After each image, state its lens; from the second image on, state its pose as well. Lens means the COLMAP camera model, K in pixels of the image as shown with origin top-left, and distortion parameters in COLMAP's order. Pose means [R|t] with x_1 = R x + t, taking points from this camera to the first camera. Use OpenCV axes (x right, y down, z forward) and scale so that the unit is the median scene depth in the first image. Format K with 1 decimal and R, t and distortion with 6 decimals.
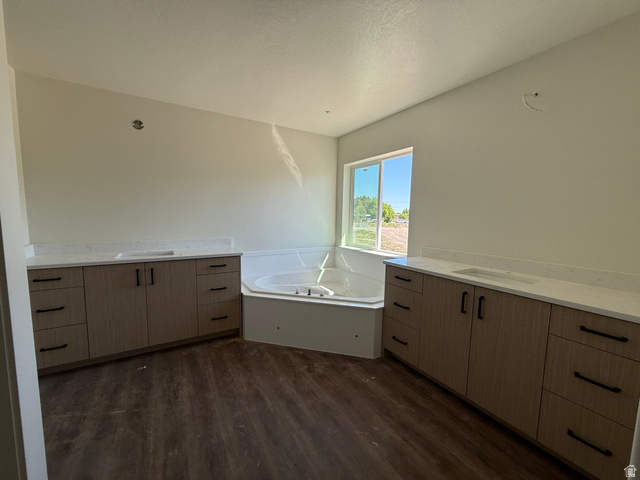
lens RADIAL K [[259.1, 0, 320.4], [0, 259.1, 240.0], [0, 0, 1]] dist [0.004371, 0.000349]
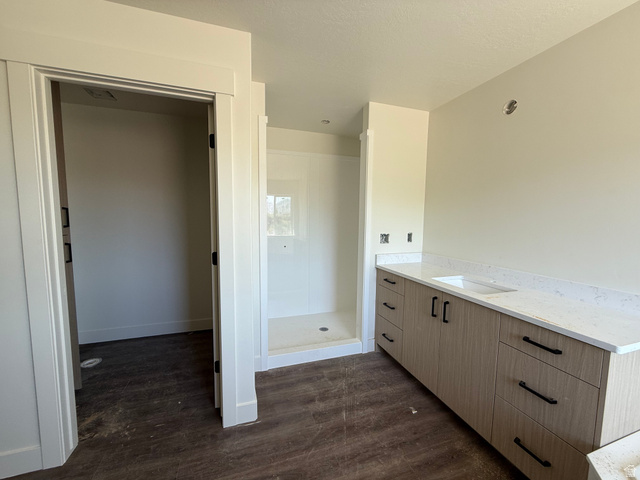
lens RADIAL K [[259.1, 0, 319.8], [0, 259.1, 239.5], [0, 0, 1]] dist [0.004371, 0.000349]
pose [[-0.229700, 0.072862, -0.970530, 0.179139], [-0.108707, 0.989033, 0.099979, -0.118658], [0.967172, 0.128468, -0.219260, 0.855093]]
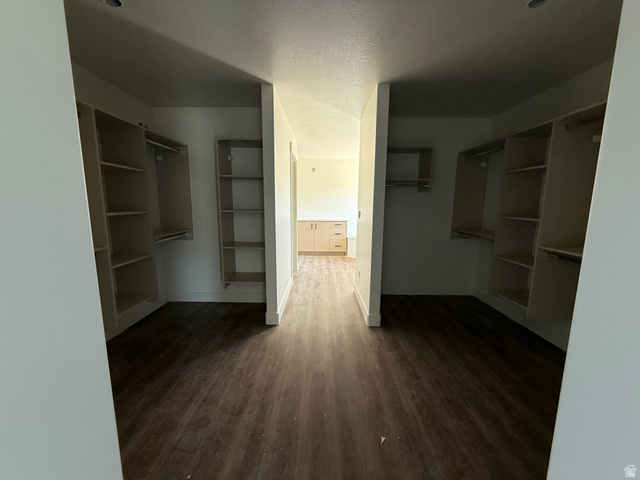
lens RADIAL K [[259.1, 0, 315.7], [0, 259.1, 240.9], [0, 0, 1]] dist [0.004371, 0.000349]
pose [[0.845078, 0.067825, -0.530323, 0.934158], [-0.043584, 0.997359, 0.058103, 0.151292], [0.532863, -0.025988, 0.845802, -1.517322]]
